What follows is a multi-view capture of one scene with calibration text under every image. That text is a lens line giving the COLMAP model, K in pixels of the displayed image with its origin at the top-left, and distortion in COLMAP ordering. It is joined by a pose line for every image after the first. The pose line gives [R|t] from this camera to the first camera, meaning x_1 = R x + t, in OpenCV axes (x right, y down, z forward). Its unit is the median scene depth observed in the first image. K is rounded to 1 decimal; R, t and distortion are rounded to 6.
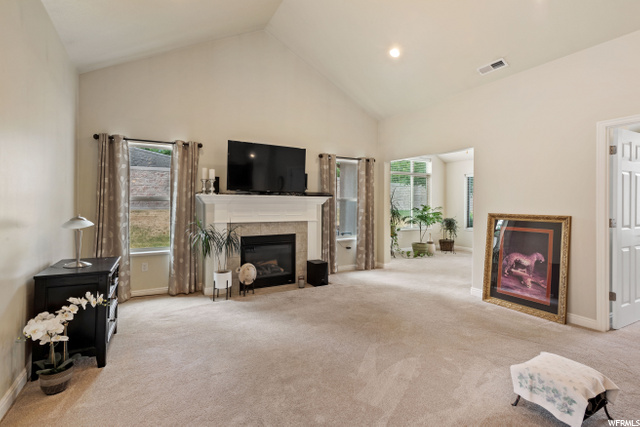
lens RADIAL K [[308.4, 0, 321.3], [0, 308.4, 197.1], [0, 0, 1]] dist [0.026563, 0.000512]
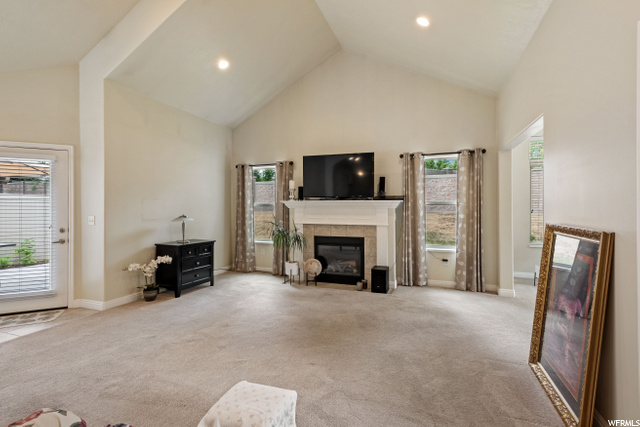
lens RADIAL K [[308.4, 0, 333.8], [0, 308.4, 205.5], [0, 0, 1]] dist [0.026563, 0.000512]
pose [[0.650051, -0.014673, -0.759749, 0.624815], [0.016879, 0.999846, -0.004869, 0.017241], [0.759703, -0.009659, 0.650199, 0.264872]]
